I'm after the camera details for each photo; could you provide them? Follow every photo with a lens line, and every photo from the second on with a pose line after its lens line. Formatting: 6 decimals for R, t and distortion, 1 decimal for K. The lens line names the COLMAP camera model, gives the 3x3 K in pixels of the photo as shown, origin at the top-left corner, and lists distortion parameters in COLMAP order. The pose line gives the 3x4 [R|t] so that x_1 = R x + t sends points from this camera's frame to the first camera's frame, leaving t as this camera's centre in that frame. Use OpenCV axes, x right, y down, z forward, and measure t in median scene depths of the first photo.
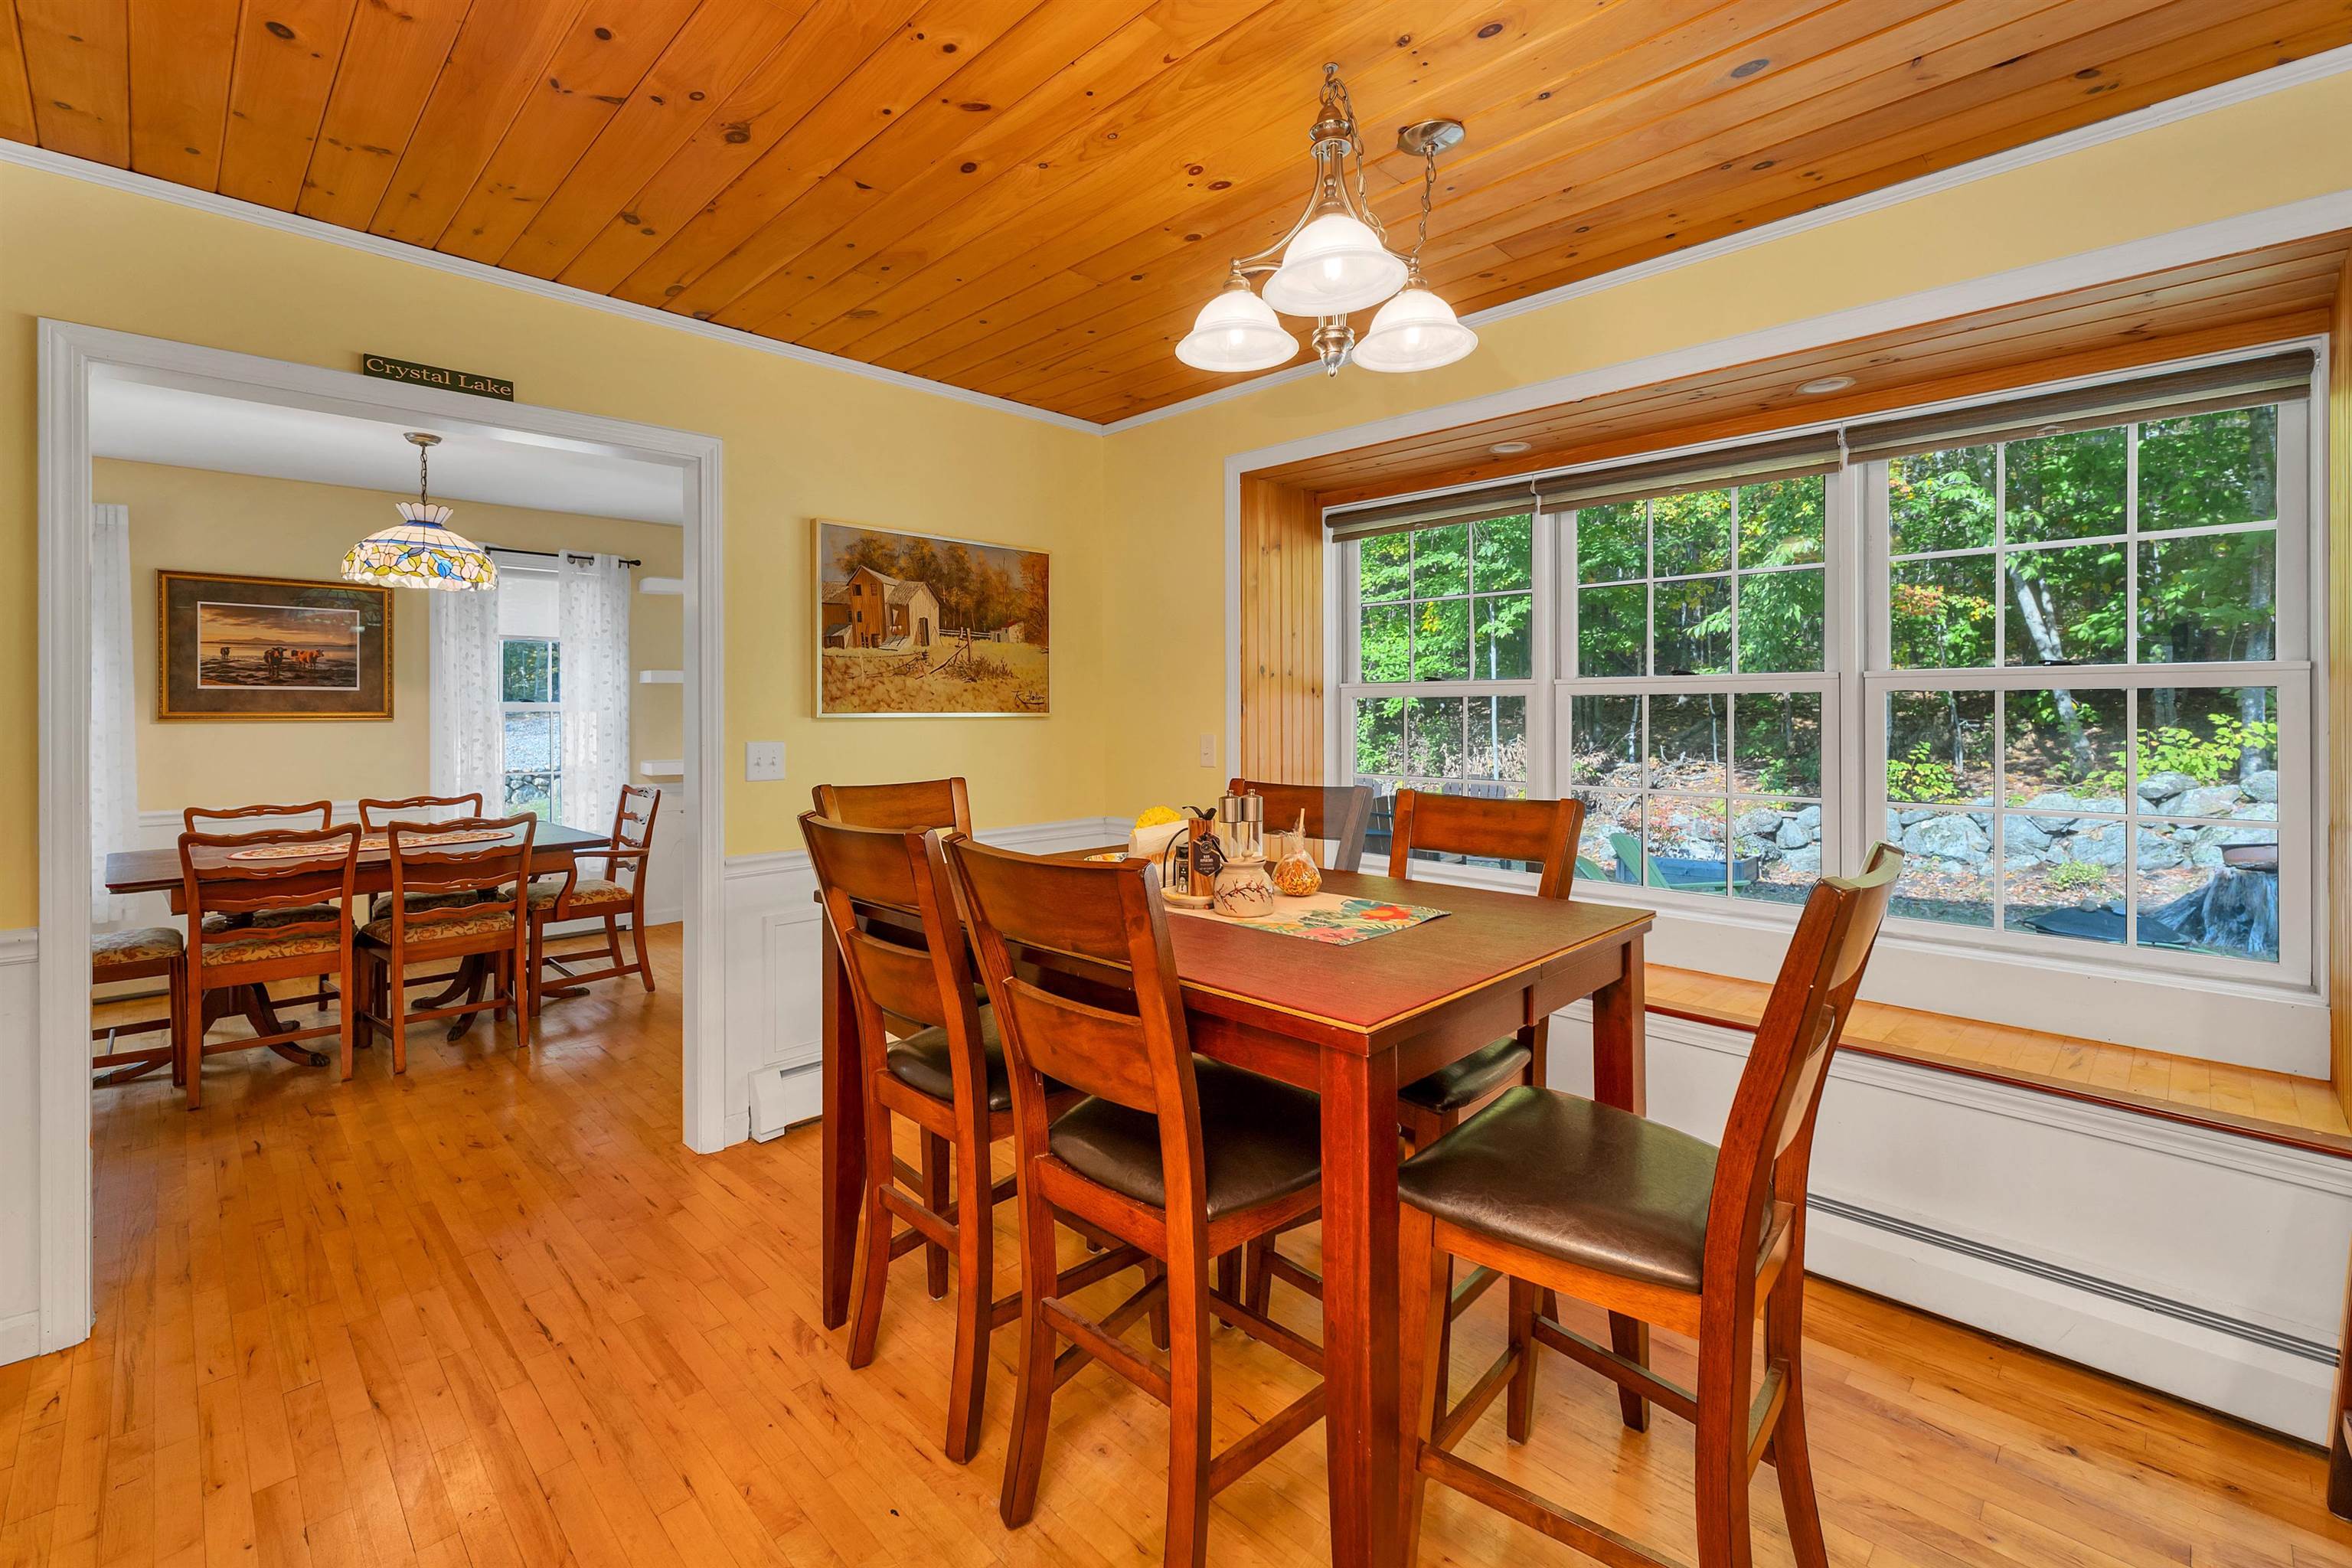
lens RADIAL K [[1015.4, 0, 1157.8], [0, 1015.4, 709.0], [0, 0, 1]] dist [-0.001737, -0.000170]
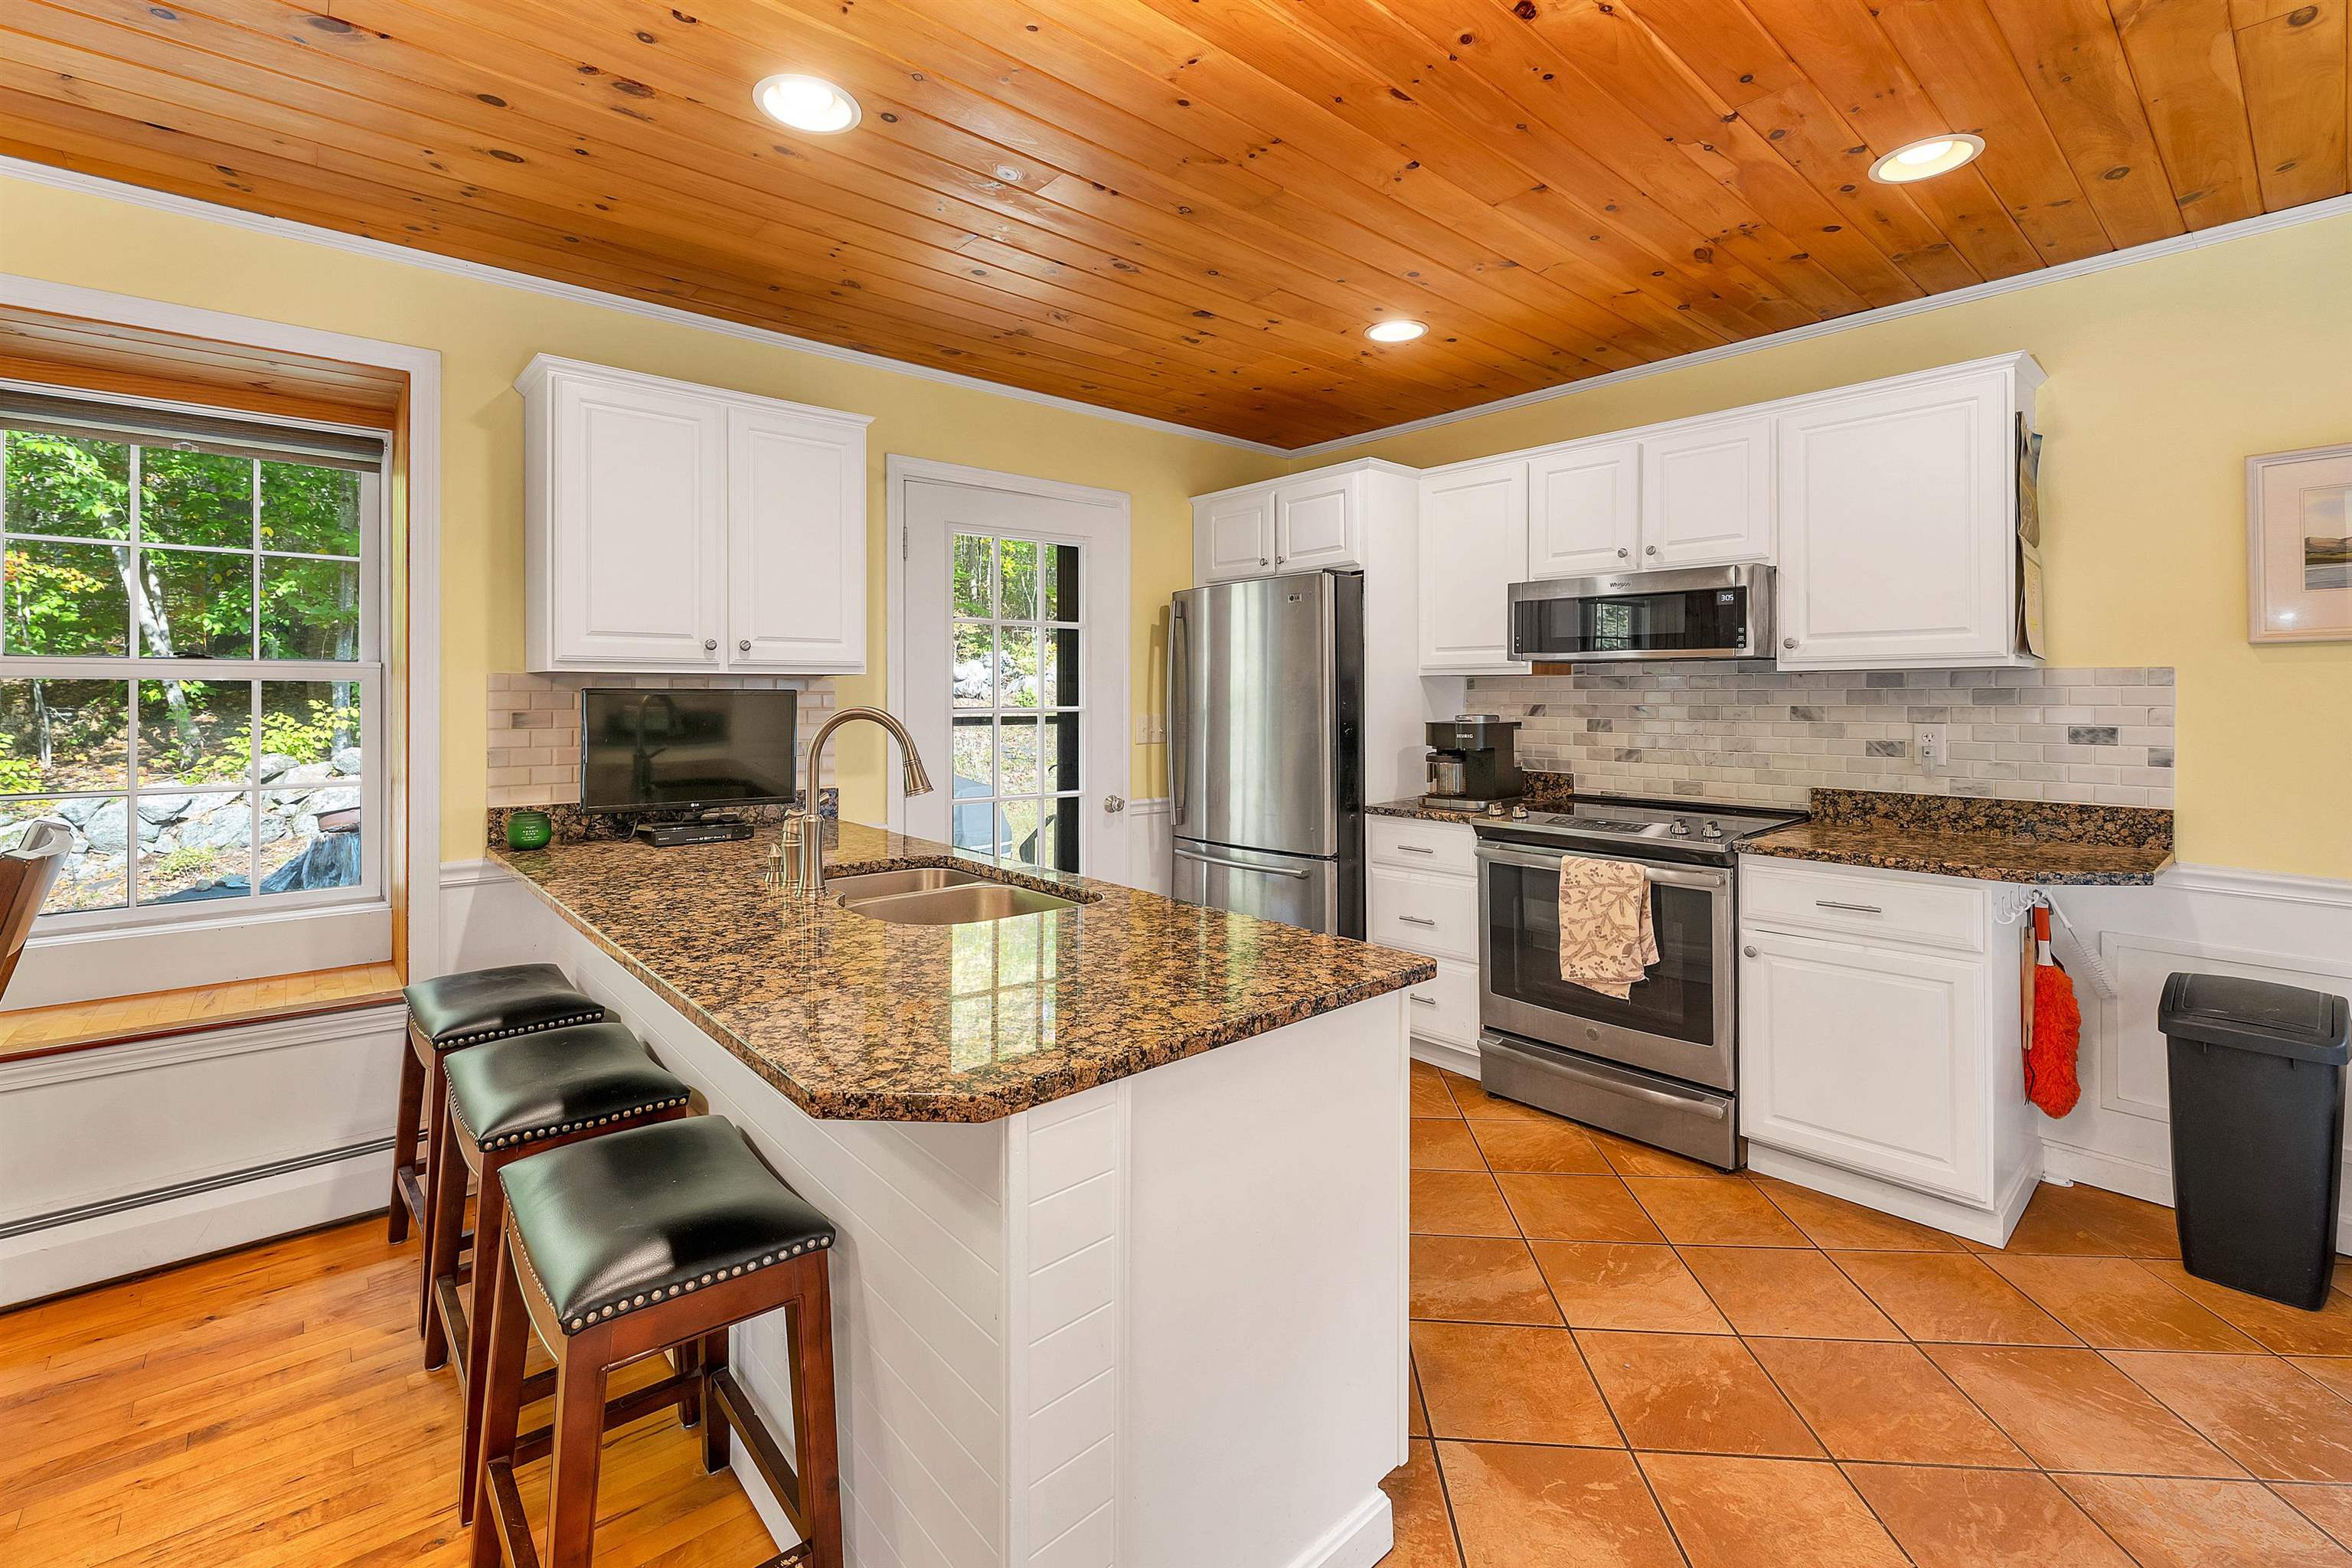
lens RADIAL K [[1015.4, 0, 1163.0], [0, 1015.4, 696.4], [0, 0, 1]] dist [-0.001737, -0.000170]
pose [[0.064863, 0.002083, 0.997892, -0.100307], [-0.002448, 0.999995, -0.001928, -0.000433], [-0.997891, -0.002318, 0.064868, -0.089792]]
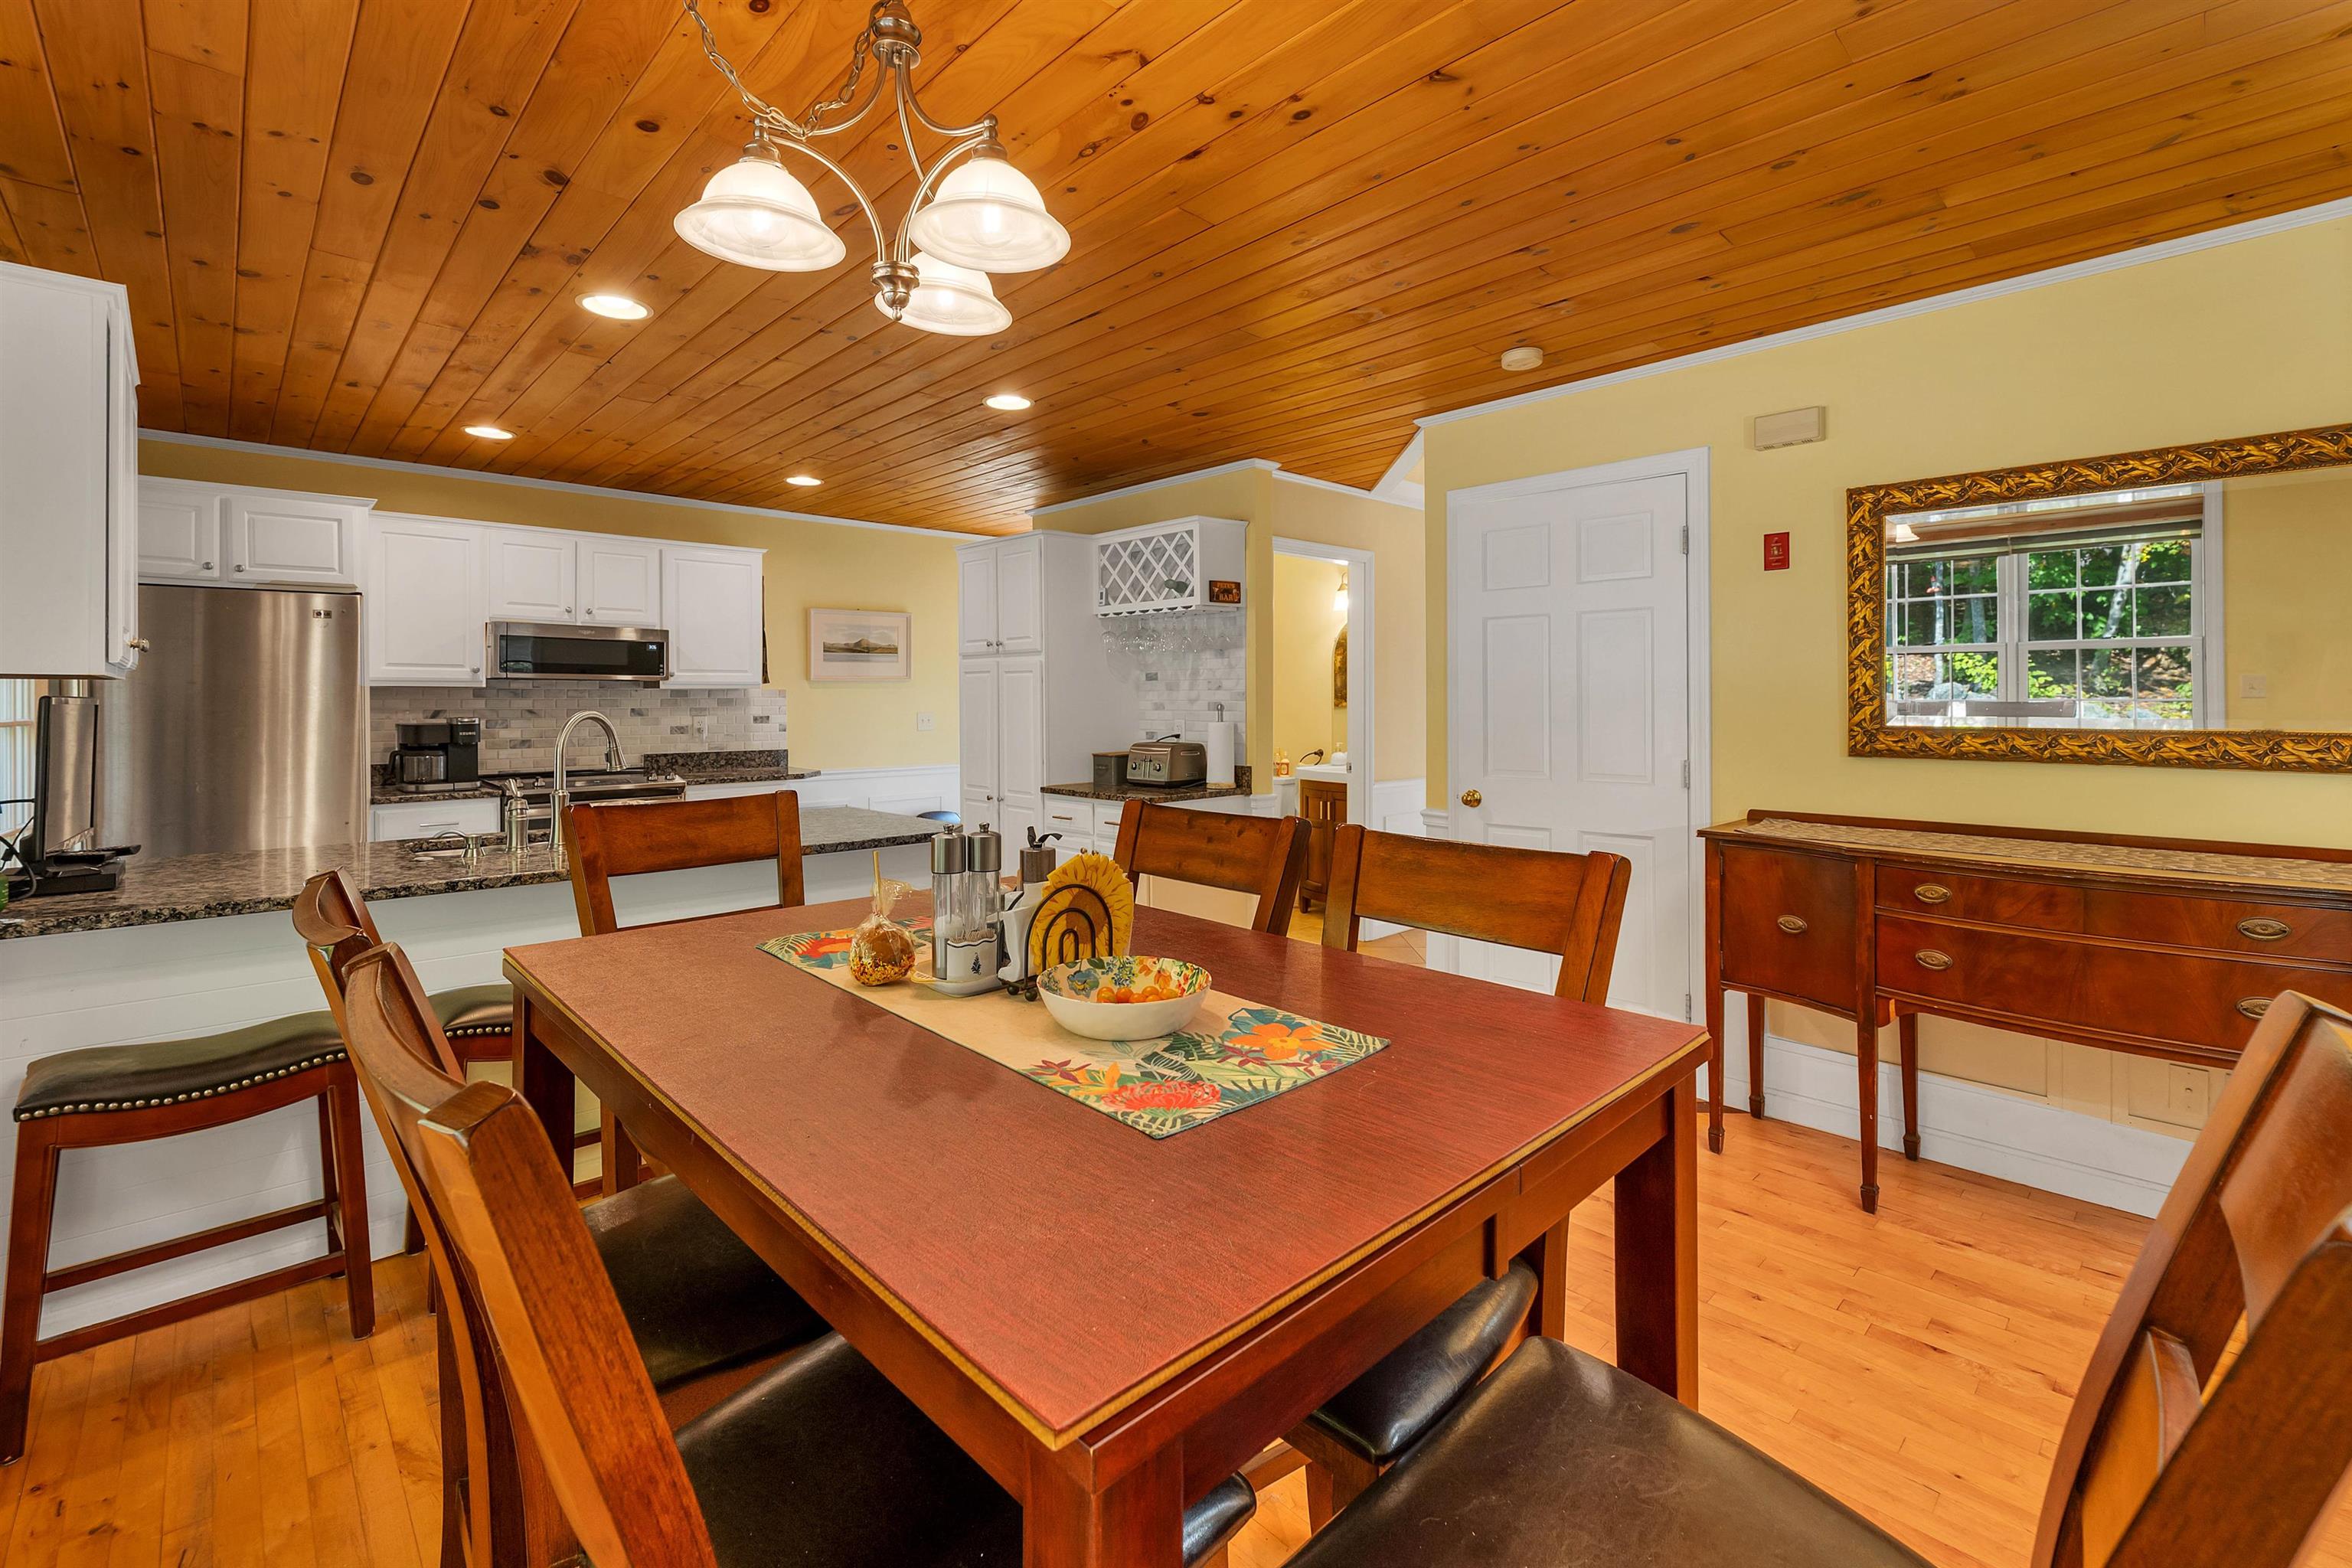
lens RADIAL K [[1015.4, 0, 1185.0], [0, 1015.4, 690.9], [0, 0, 1]] dist [-0.001737, -0.000170]
pose [[-0.999790, 0.004856, 0.019895, -0.050842], [0.004623, 0.999921, -0.011722, 0.000669], [-0.019950, -0.011628, -0.999733, 0.891929]]
